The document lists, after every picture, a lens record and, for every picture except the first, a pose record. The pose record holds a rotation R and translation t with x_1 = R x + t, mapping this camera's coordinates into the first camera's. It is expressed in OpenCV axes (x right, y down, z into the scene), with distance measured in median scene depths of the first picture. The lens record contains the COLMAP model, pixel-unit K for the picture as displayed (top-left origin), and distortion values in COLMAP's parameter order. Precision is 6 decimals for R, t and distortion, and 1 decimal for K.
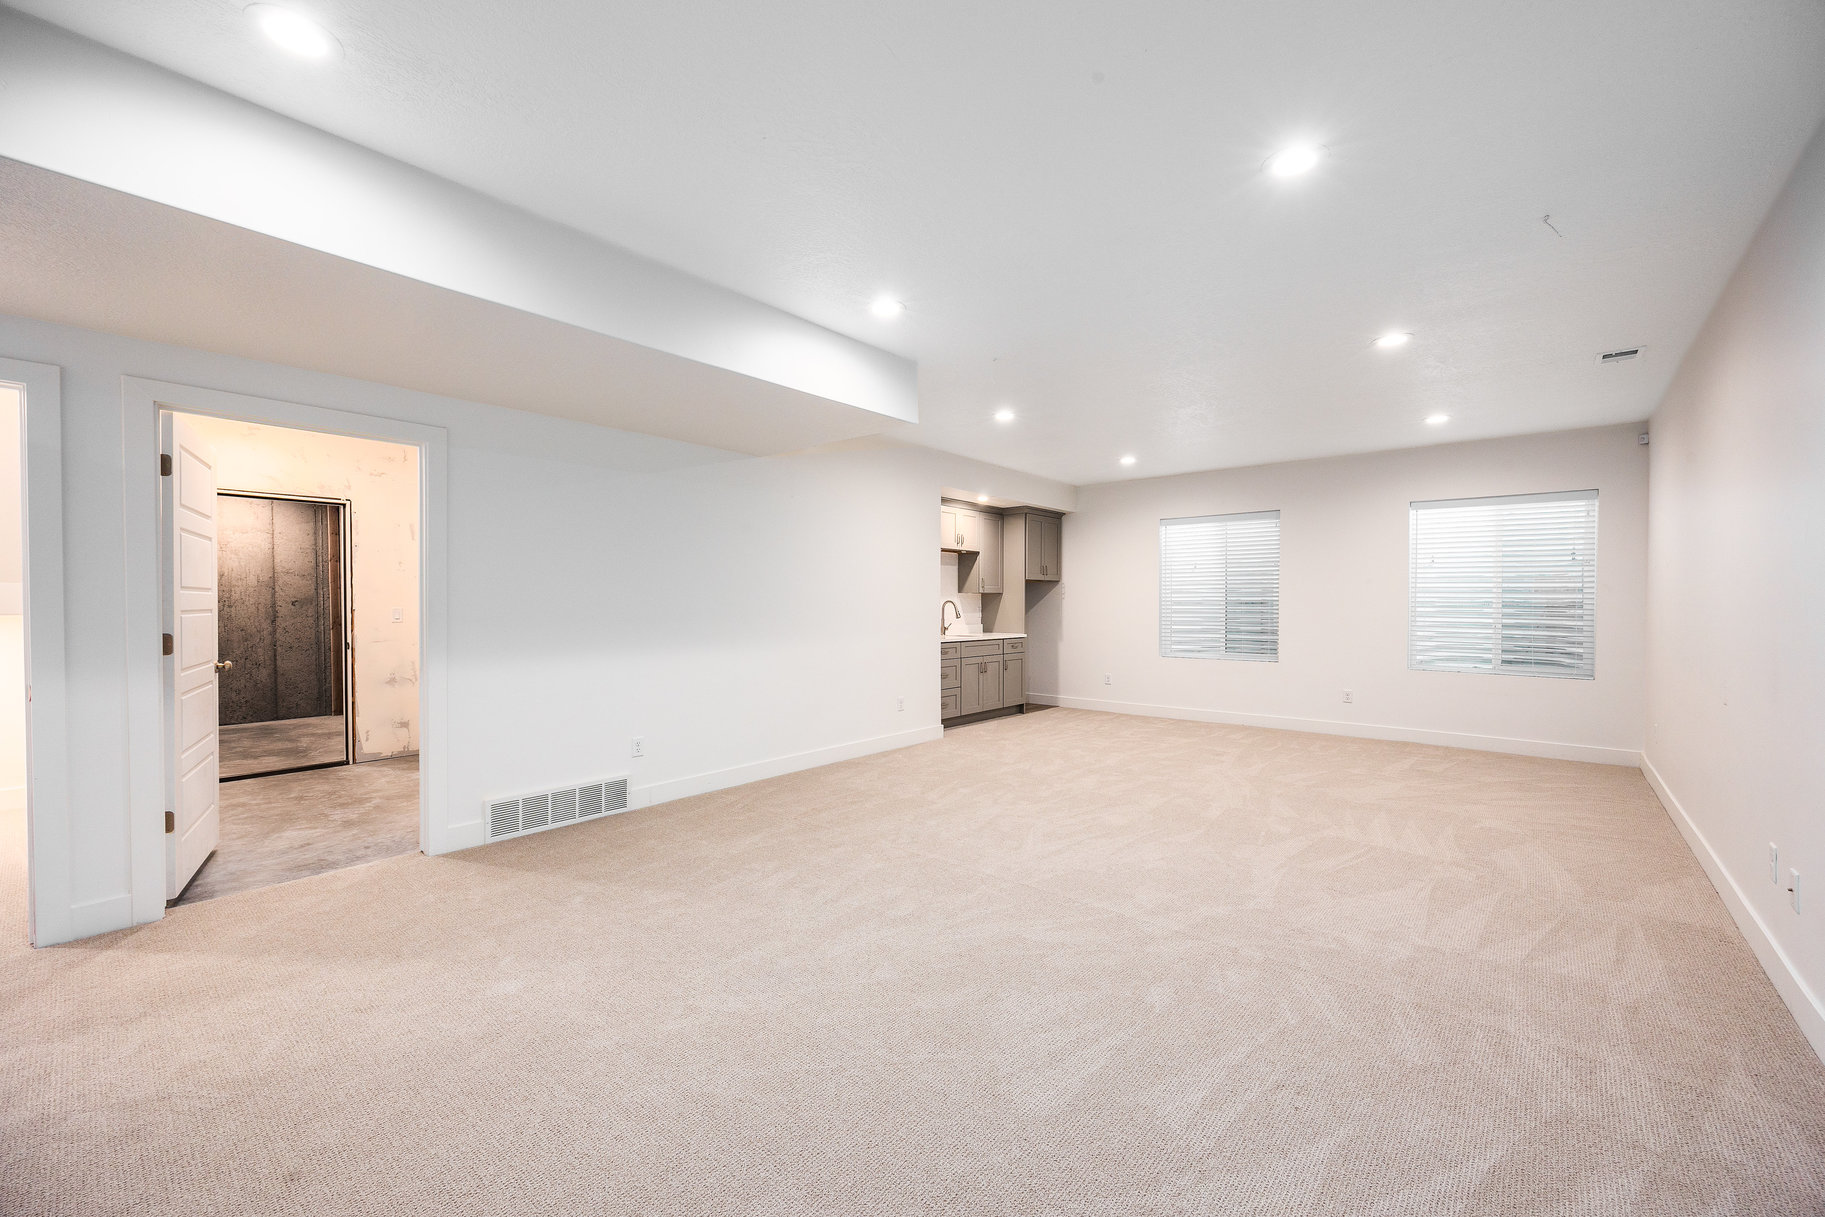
lens RADIAL K [[697.8, 0, 911.6], [0, 697.8, 604.2], [0, 0, 1]] dist [-0.001043, 0.000458]
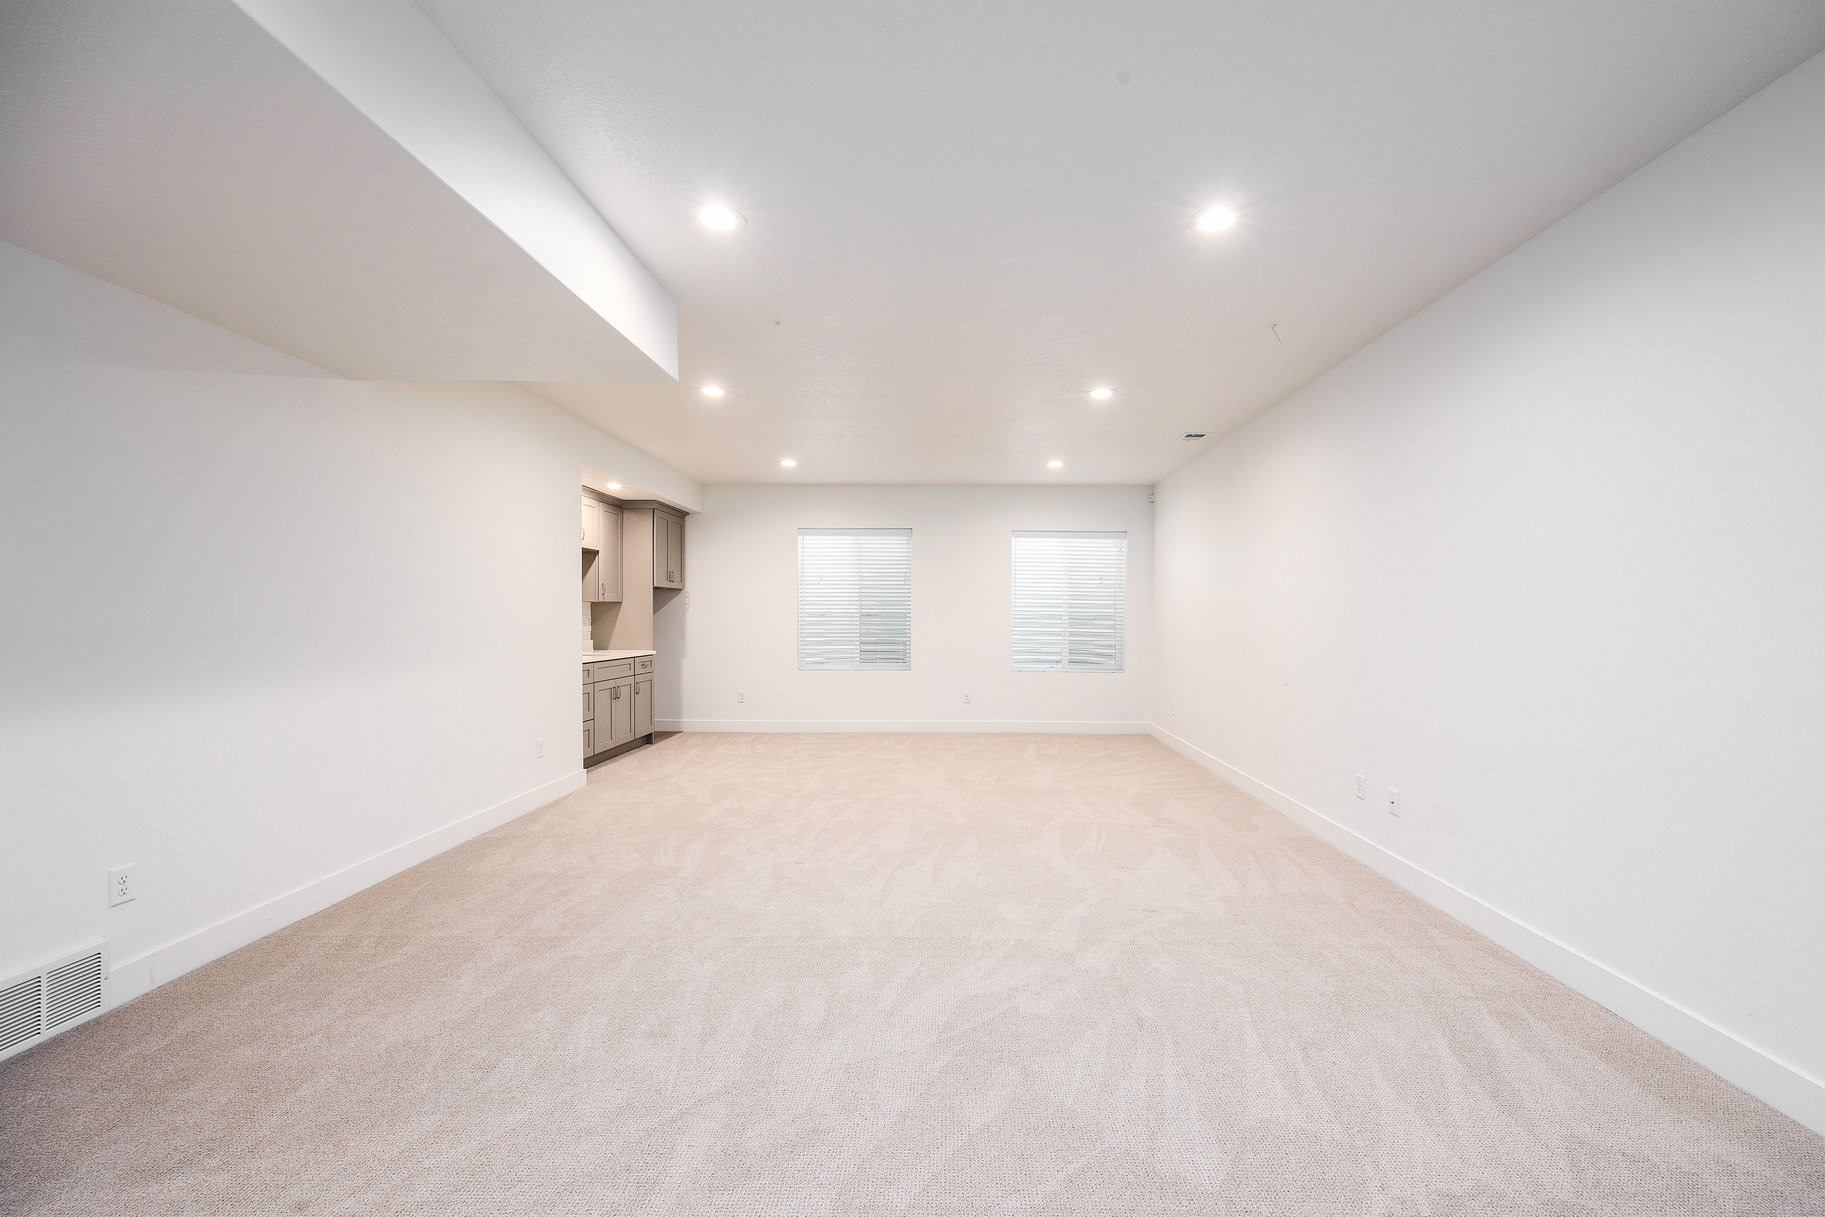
lens RADIAL K [[728.1, 0, 916.7], [0, 728.1, 623.7], [0, 0, 1]] dist [0.002815, -0.000320]
pose [[0.777276, -0.004117, 0.629146, -0.192563], [-0.002572, 0.999949, 0.009721, 0.000642], [-0.629154, -0.009174, 0.777226, 0.138953]]
